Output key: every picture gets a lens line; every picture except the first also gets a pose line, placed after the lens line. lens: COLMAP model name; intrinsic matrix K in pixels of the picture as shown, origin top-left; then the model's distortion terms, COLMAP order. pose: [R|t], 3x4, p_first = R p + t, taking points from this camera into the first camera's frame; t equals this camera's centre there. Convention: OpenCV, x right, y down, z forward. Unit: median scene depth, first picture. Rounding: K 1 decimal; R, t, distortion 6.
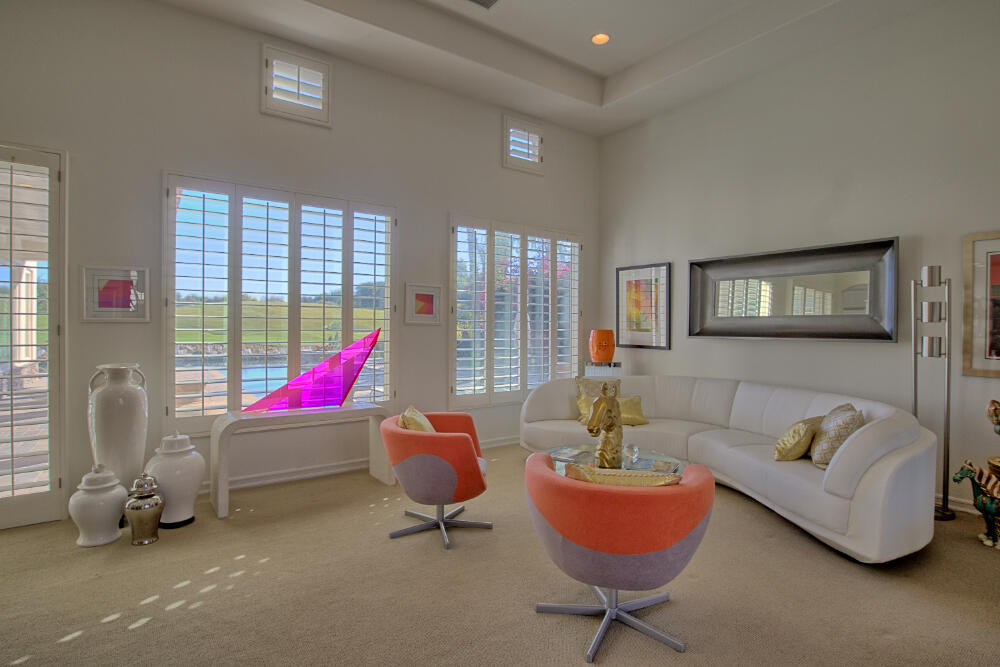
lens RADIAL K [[505.5, 0, 509.5], [0, 505.5, 330.3], [0, 0, 1]] dist [-0.032709, 0.006922]
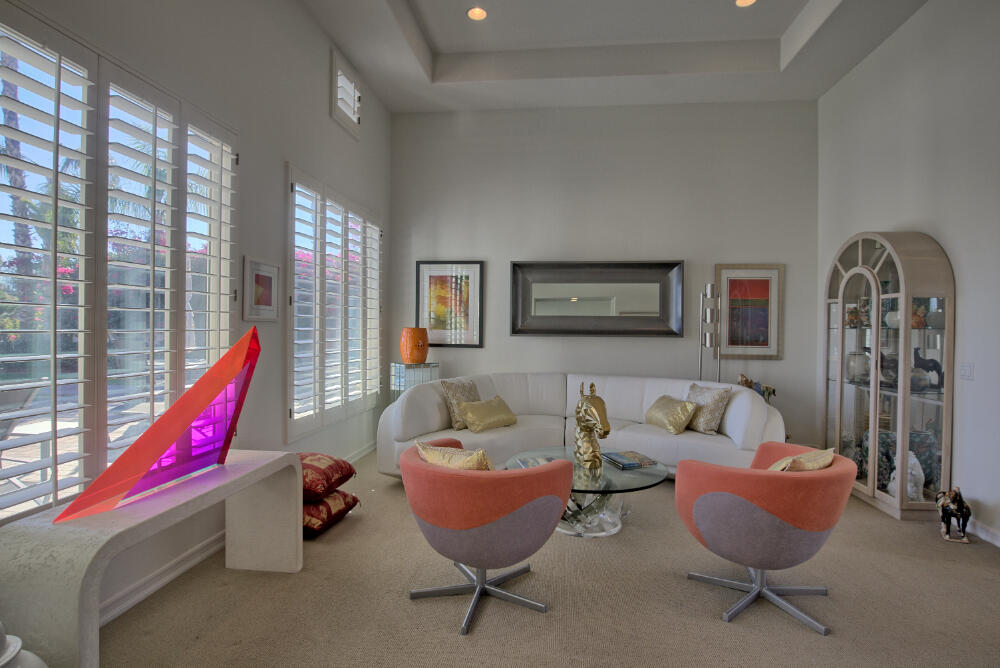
lens RADIAL K [[505.5, 0, 504.9], [0, 505.5, 330.8], [0, 0, 1]] dist [-0.032709, 0.006922]
pose [[0.684363, -0.005233, 0.729123, -0.445597], [0.000370, 0.999977, 0.006829, -0.002451], [-0.729141, -0.004404, 0.684349, 0.316335]]
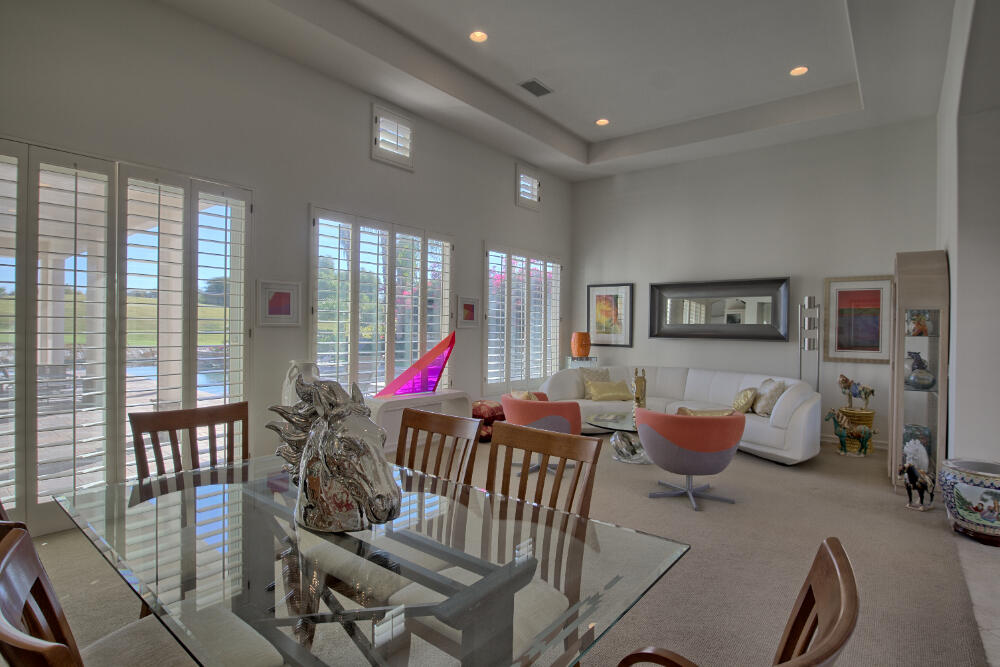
lens RADIAL K [[505.5, 0, 512.3], [0, 505.5, 331.0], [0, 0, 1]] dist [-0.032709, 0.006922]
pose [[0.962377, 0.003969, 0.271690, -0.418109], [-0.004354, 0.999990, 0.000812, -0.006226], [-0.271684, -0.001964, 0.962385, -0.258889]]
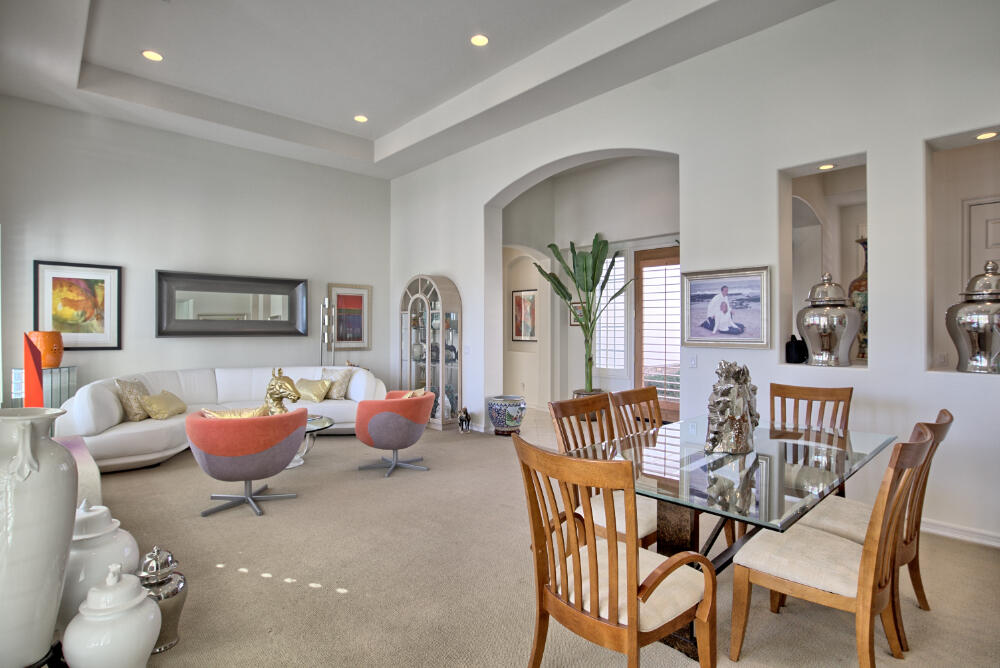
lens RADIAL K [[505.5, 0, 502.8], [0, 505.5, 330.0], [0, 0, 1]] dist [-0.032709, 0.006922]
pose [[-0.100292, -0.006953, 0.994934, -0.907153], [0.005043, 0.999959, 0.007496, -0.007375], [-0.994945, 0.005770, -0.100252, 0.358988]]
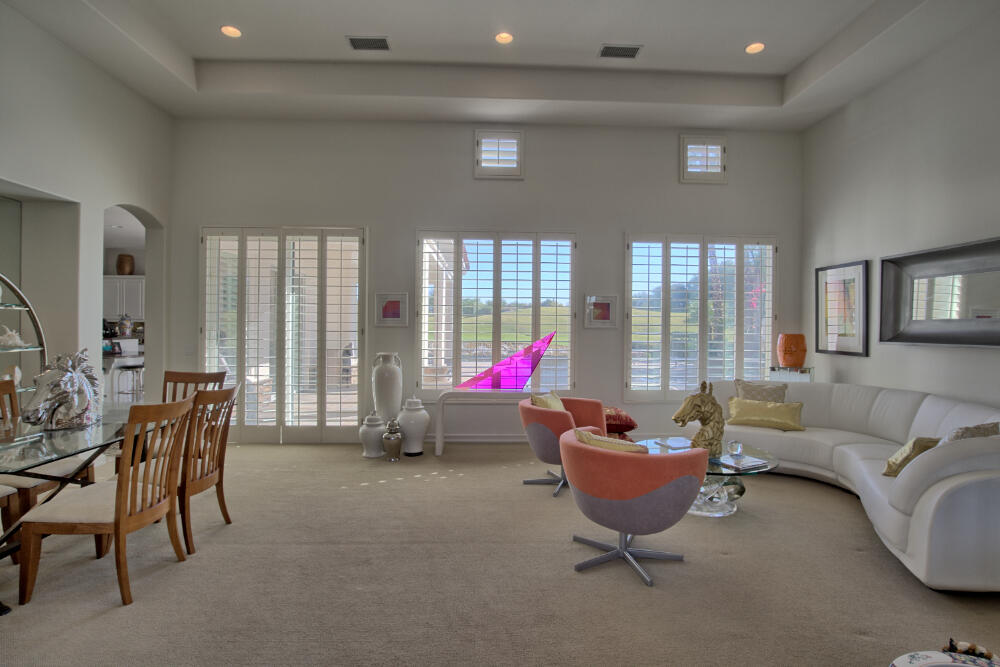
lens RADIAL K [[505.5, 0, 510.0], [0, 505.5, 331.0], [0, 0, 1]] dist [-0.032709, 0.006922]
pose [[0.834134, 0.004971, -0.551539, 0.316984], [-0.006537, 0.999978, -0.000874, -0.002596], [0.551522, 0.004335, 0.834149, -0.114749]]
